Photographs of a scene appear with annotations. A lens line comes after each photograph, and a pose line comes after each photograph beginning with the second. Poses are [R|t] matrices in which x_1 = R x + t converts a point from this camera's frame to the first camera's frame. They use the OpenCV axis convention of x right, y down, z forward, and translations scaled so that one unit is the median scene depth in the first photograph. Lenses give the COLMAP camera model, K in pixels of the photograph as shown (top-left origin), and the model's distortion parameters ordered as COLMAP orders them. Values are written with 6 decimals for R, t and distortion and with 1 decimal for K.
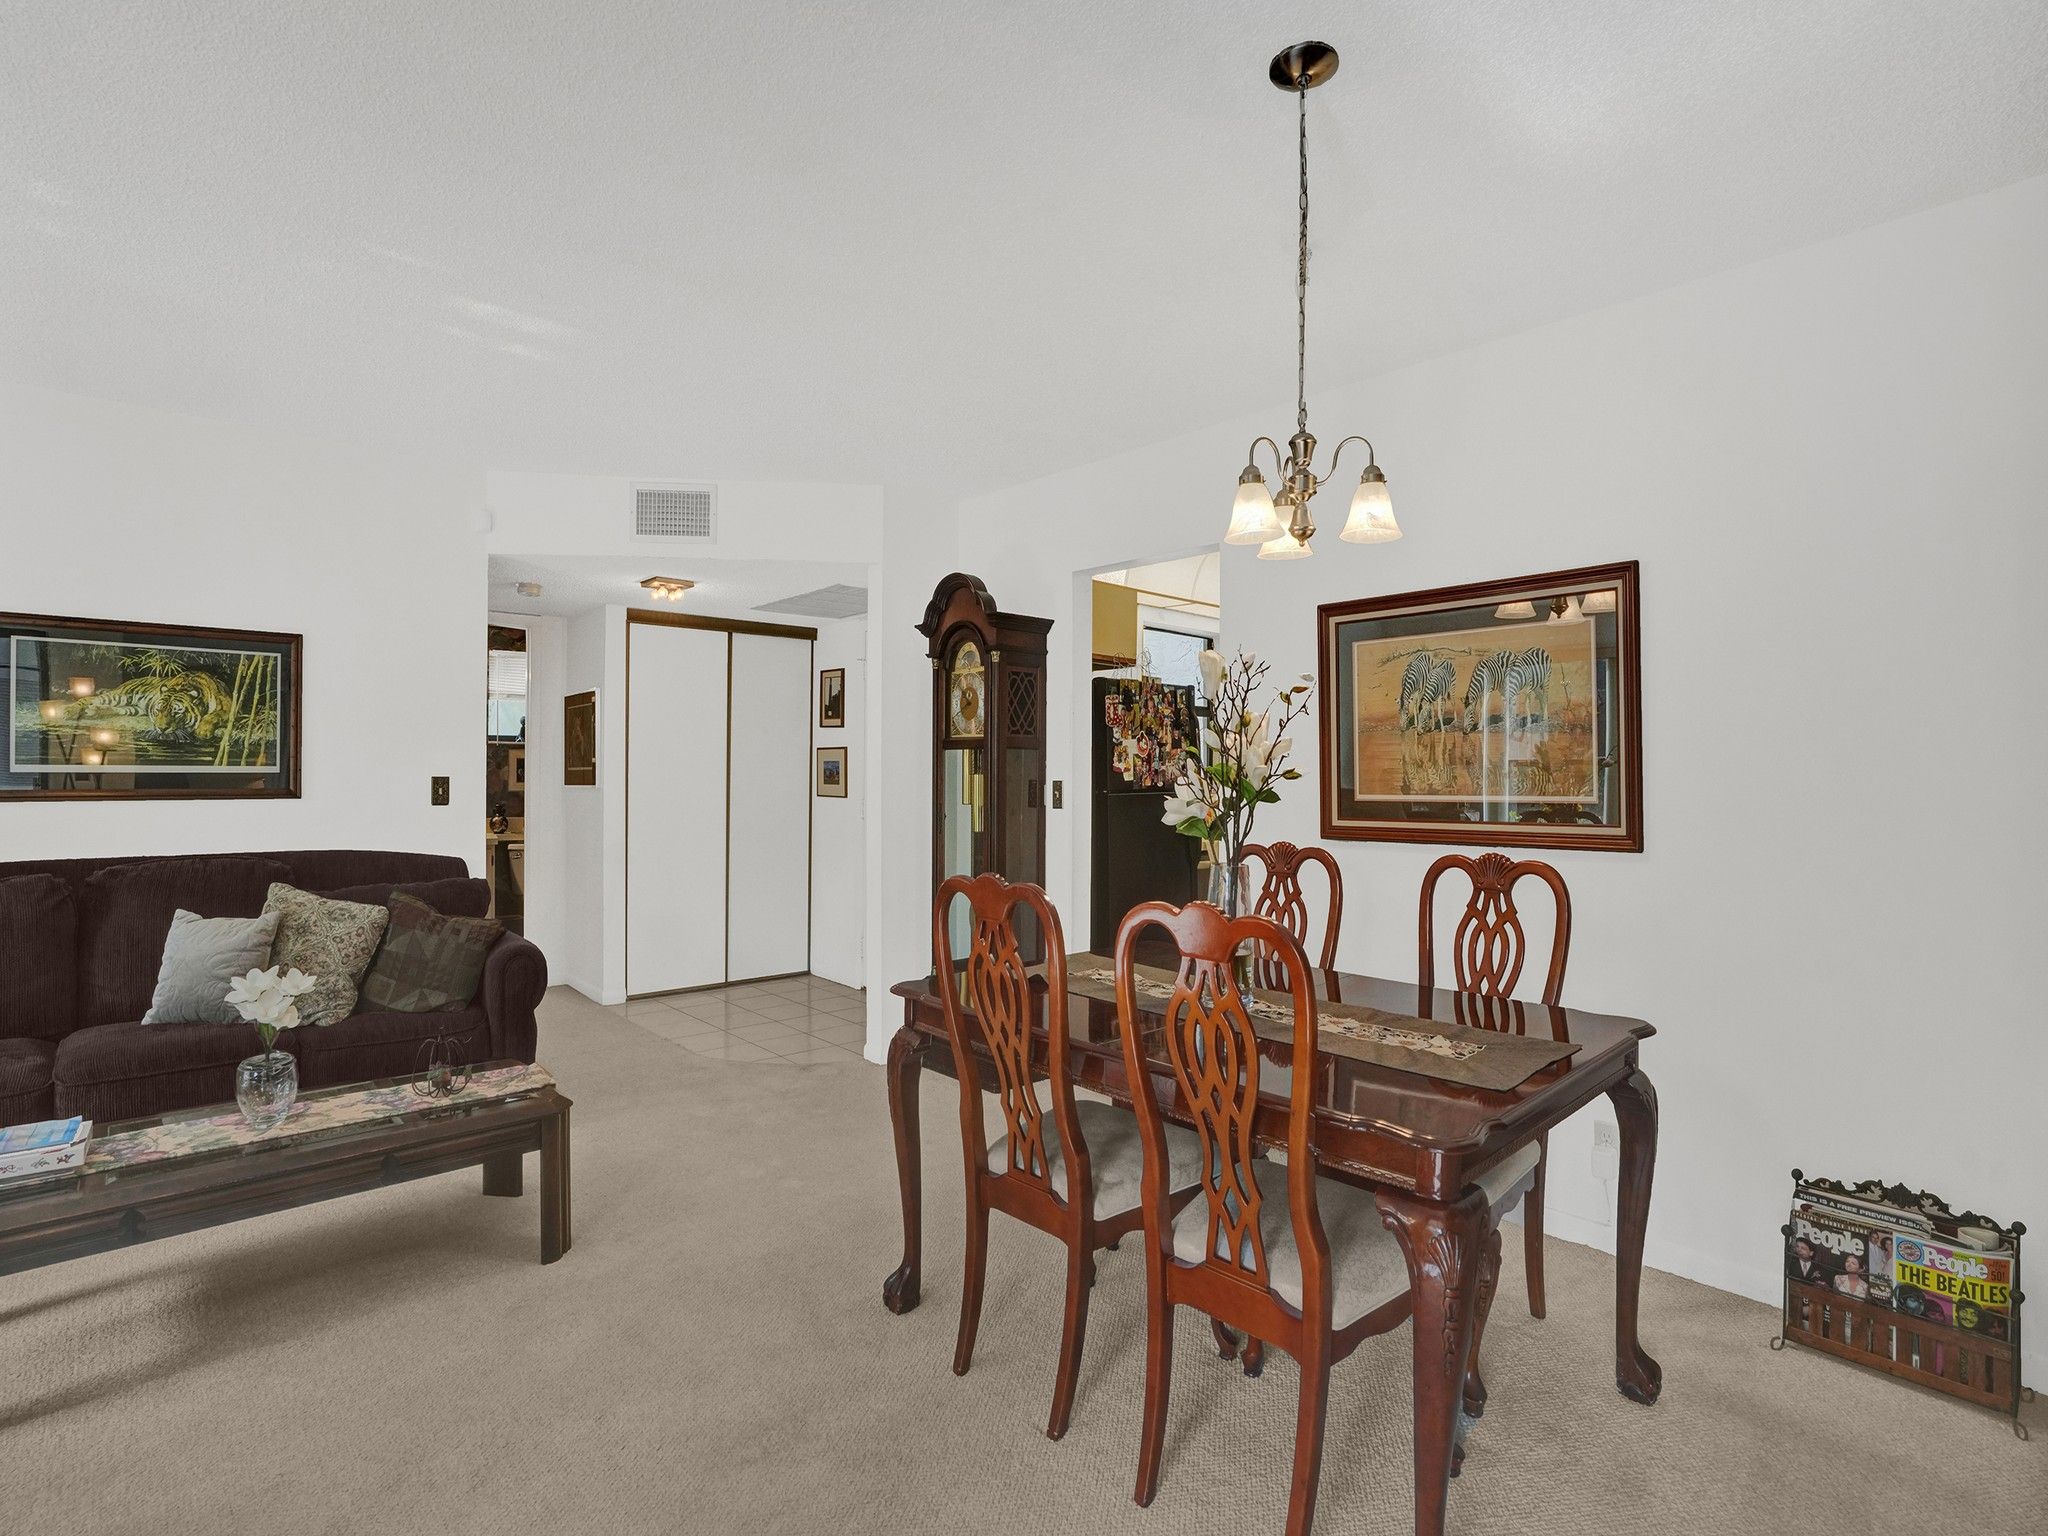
lens RADIAL K [[978.0, 0, 1023.0], [0, 978.0, 760.8], [0, 0, 1]] dist [-0.049629, 0.010584]
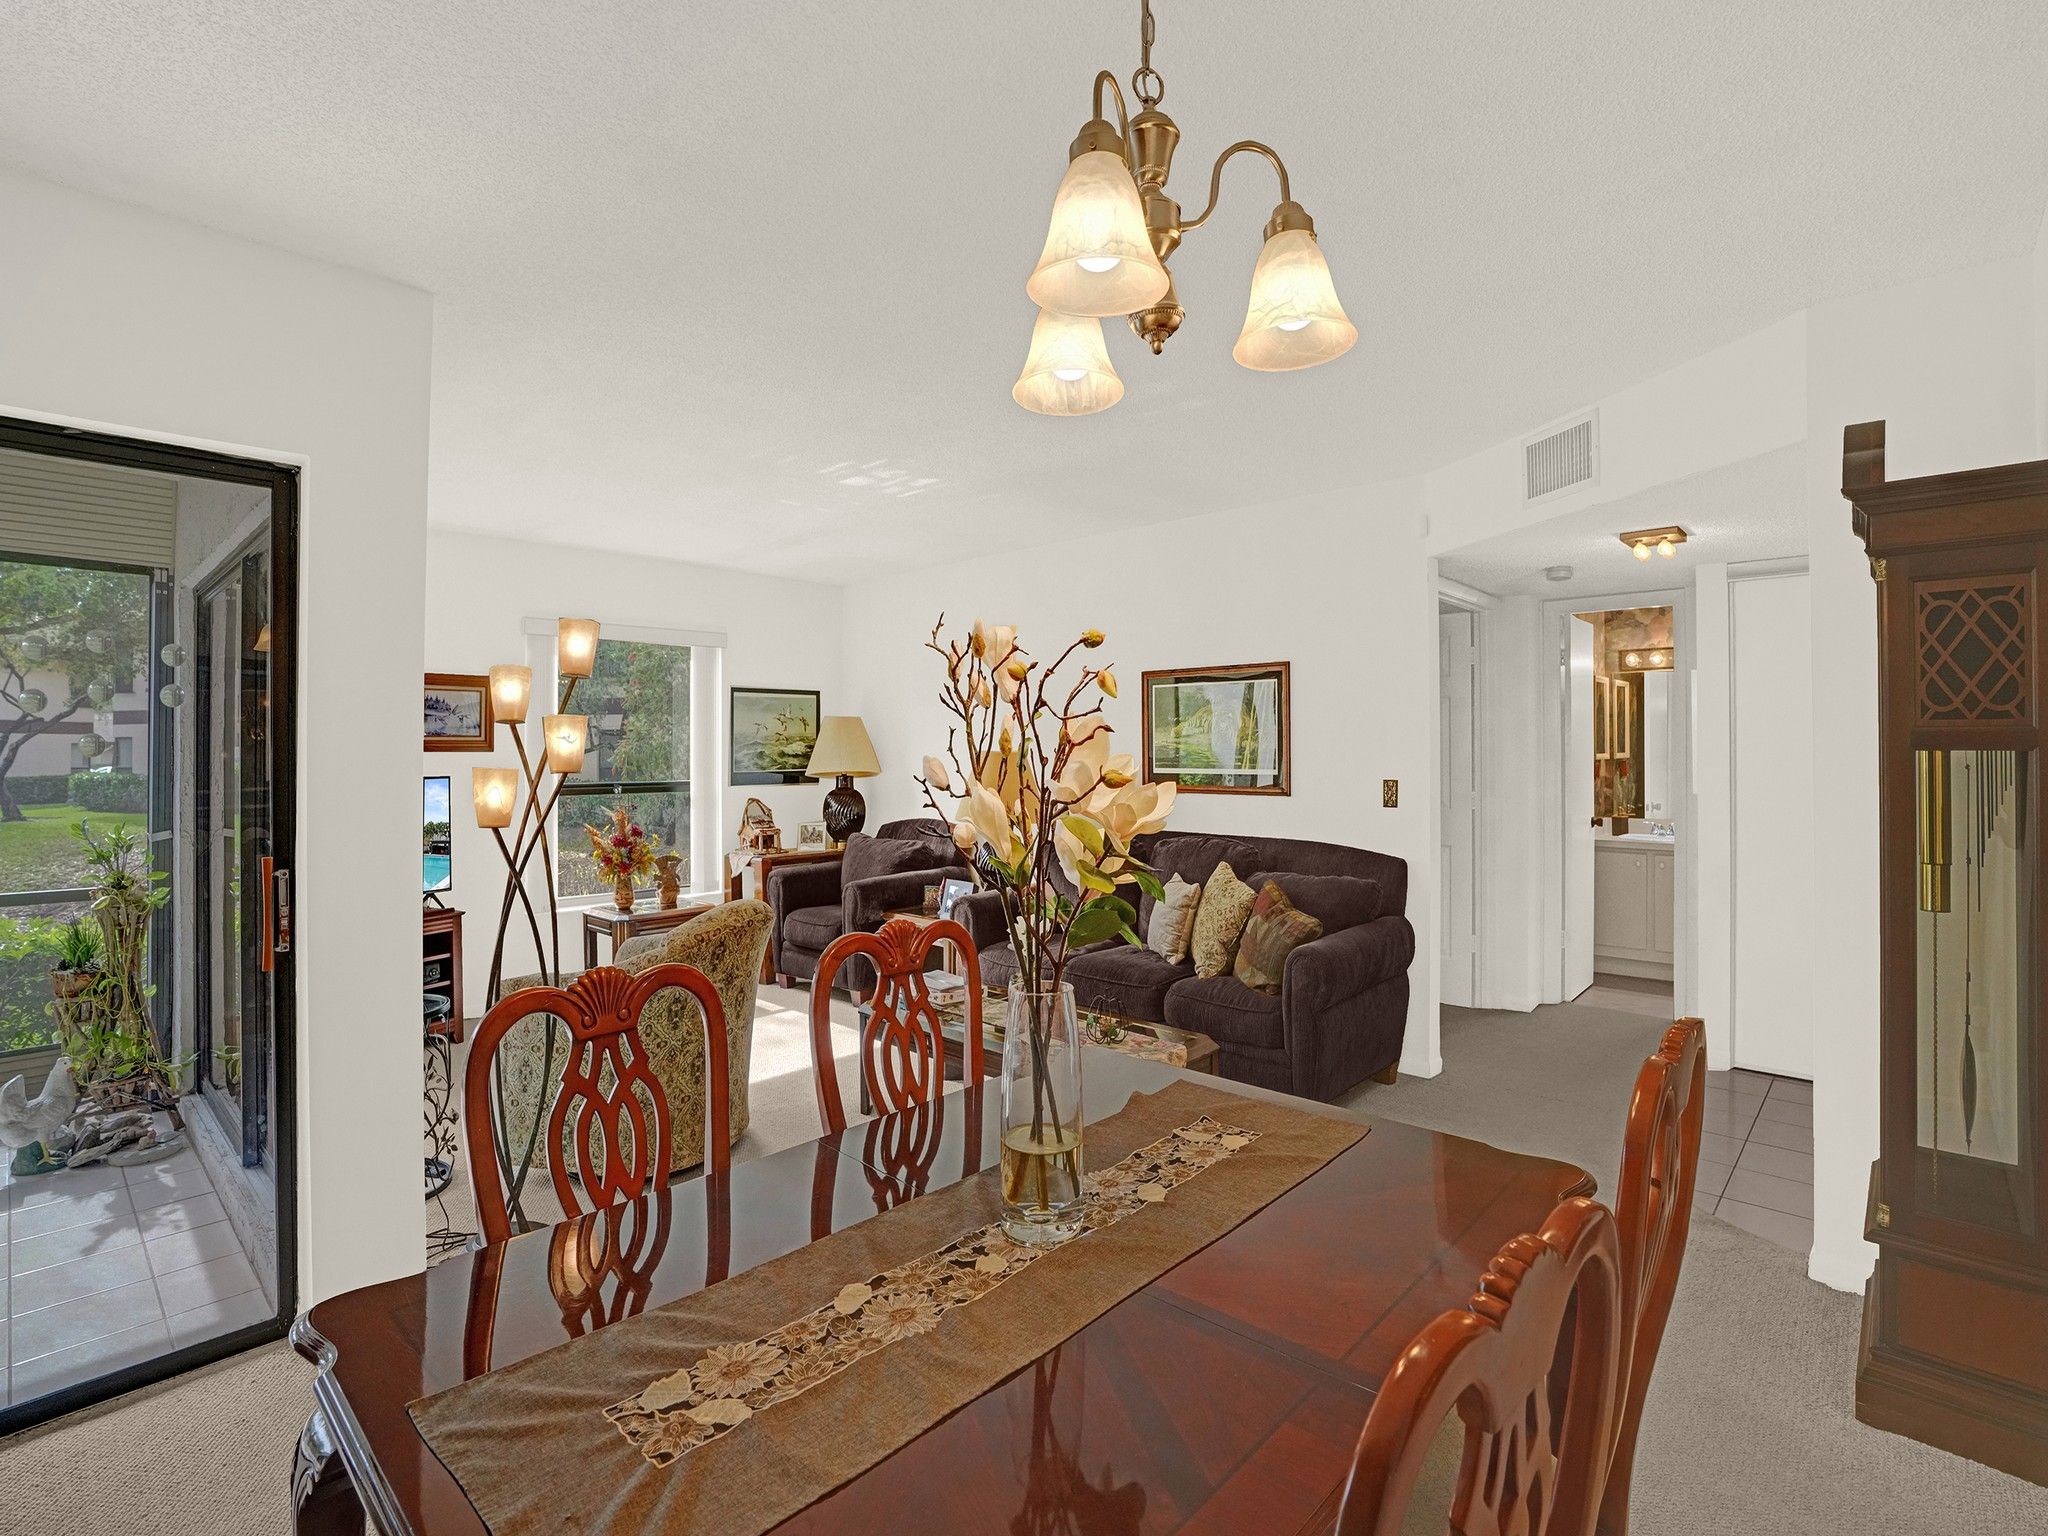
lens RADIAL K [[978.0, 0, 1011.1], [0, 978.0, 754.1], [0, 0, 1]] dist [-0.049629, 0.010584]
pose [[0.106974, -0.004303, -0.994253, 0.454208], [0.011259, 0.999932, -0.003117, -0.015164], [0.994198, -0.010861, 0.107015, 0.532482]]
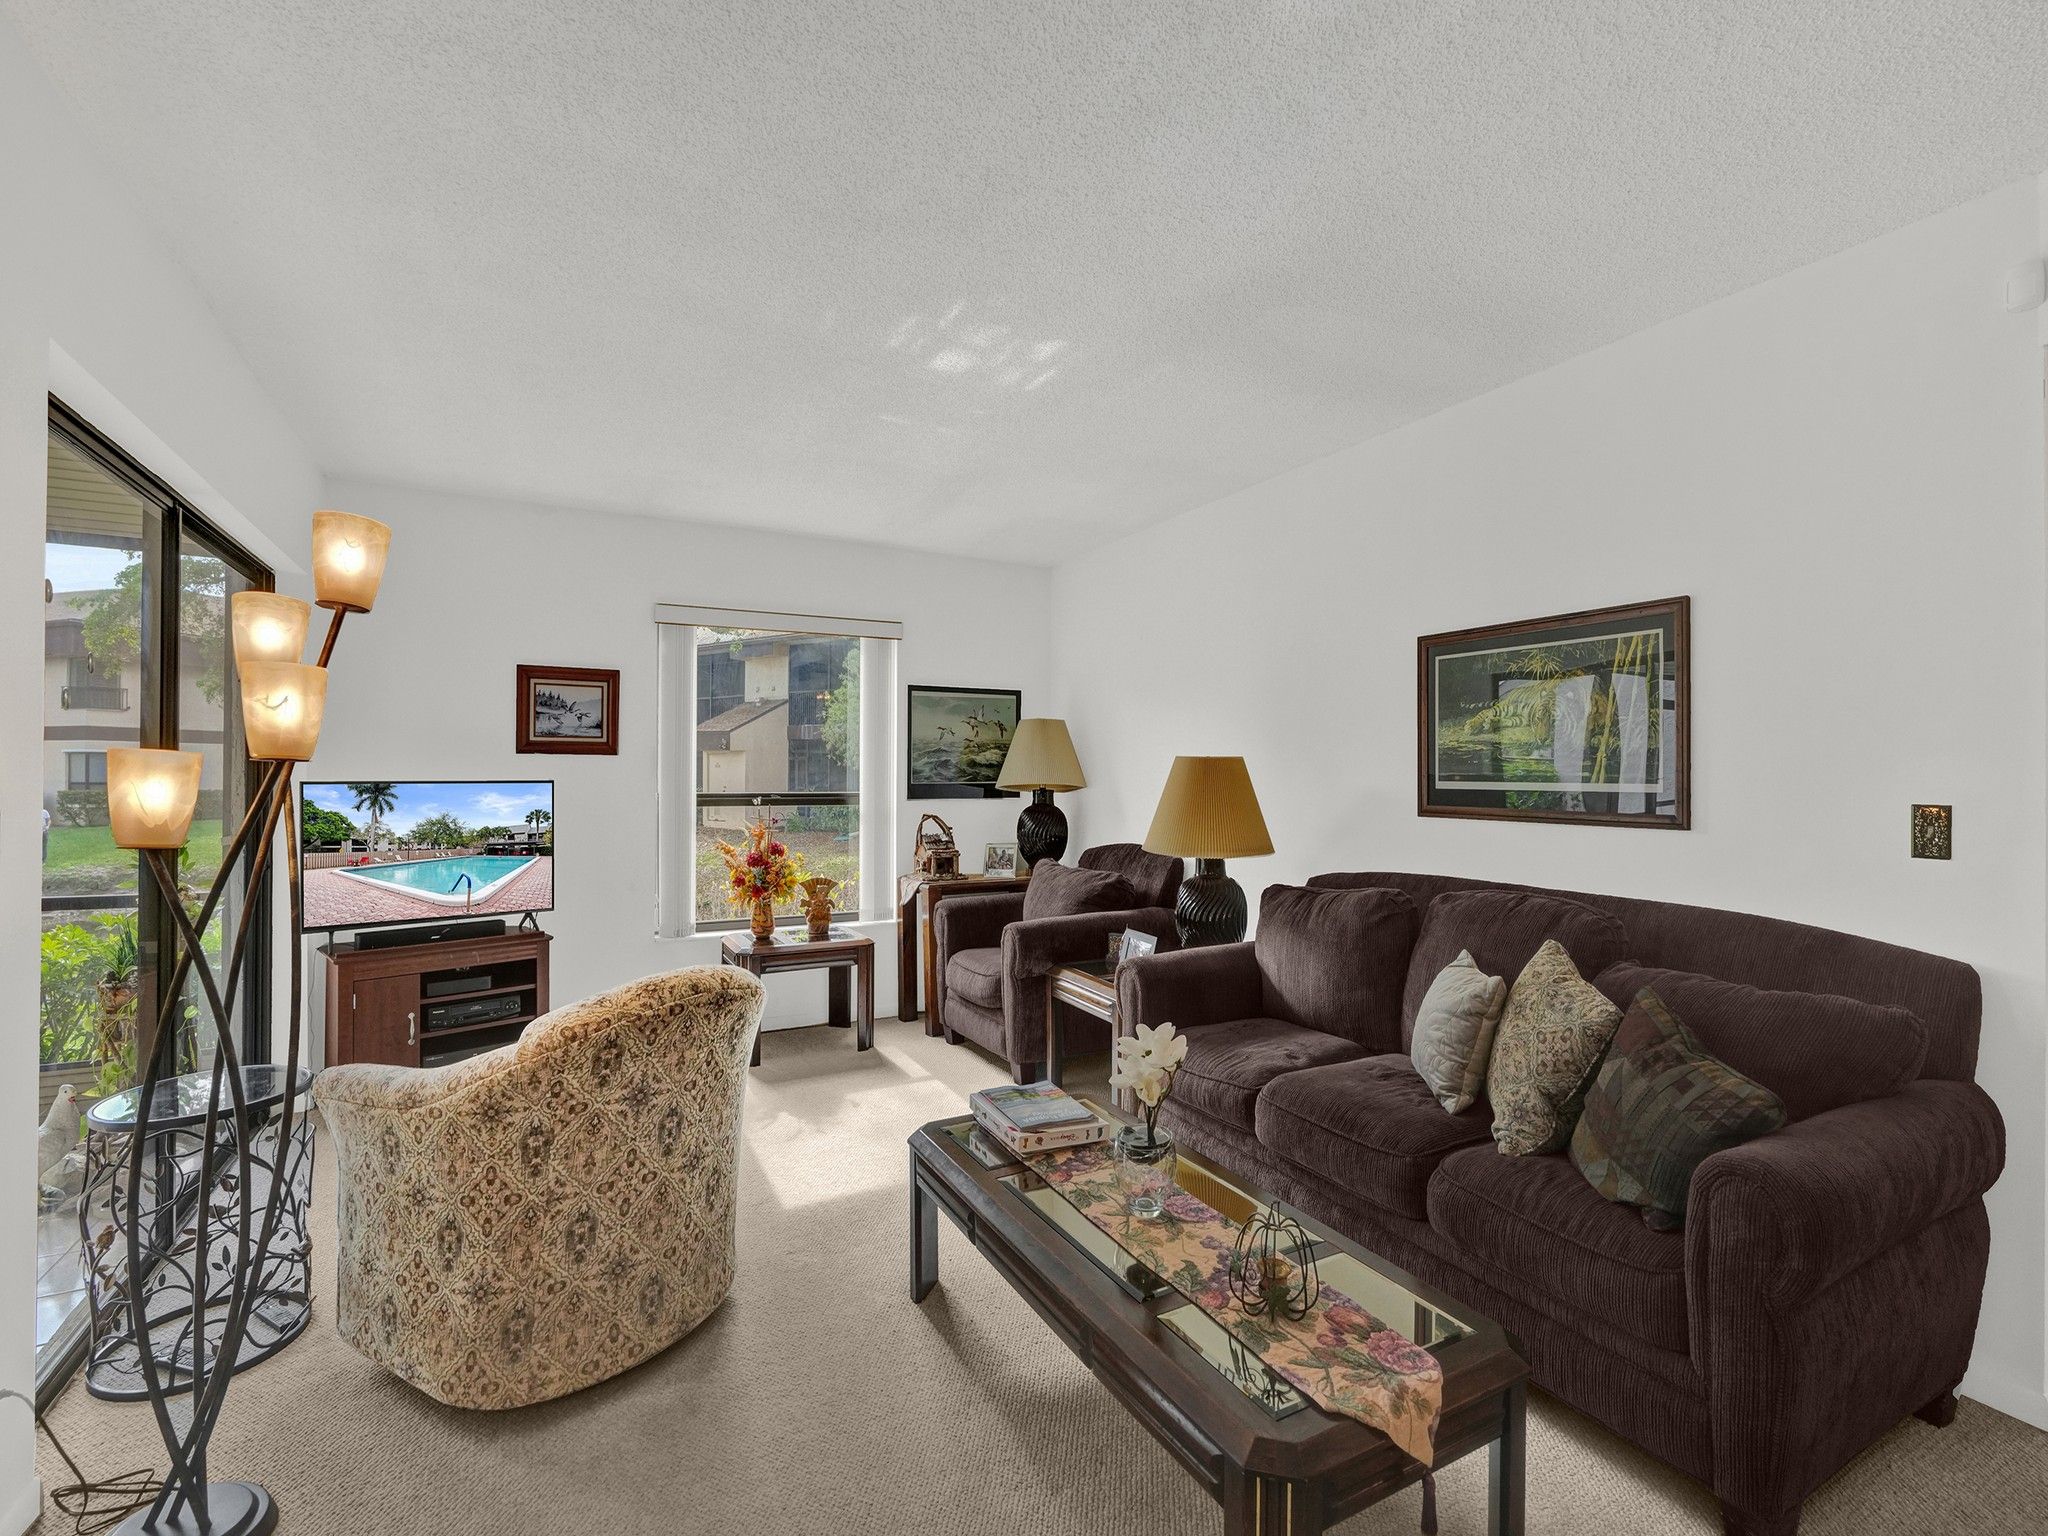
lens RADIAL K [[911.1, 0, 995.8], [0, 911.1, 770.7], [0, 0, 1]] dist [-0.005356, 0.000755]
pose [[-0.241065, -0.010872, -0.970448, 0.011571], [0.001087, 0.999934, -0.011472, 0.002972], [0.970508, -0.003821, -0.241037, 0.692077]]
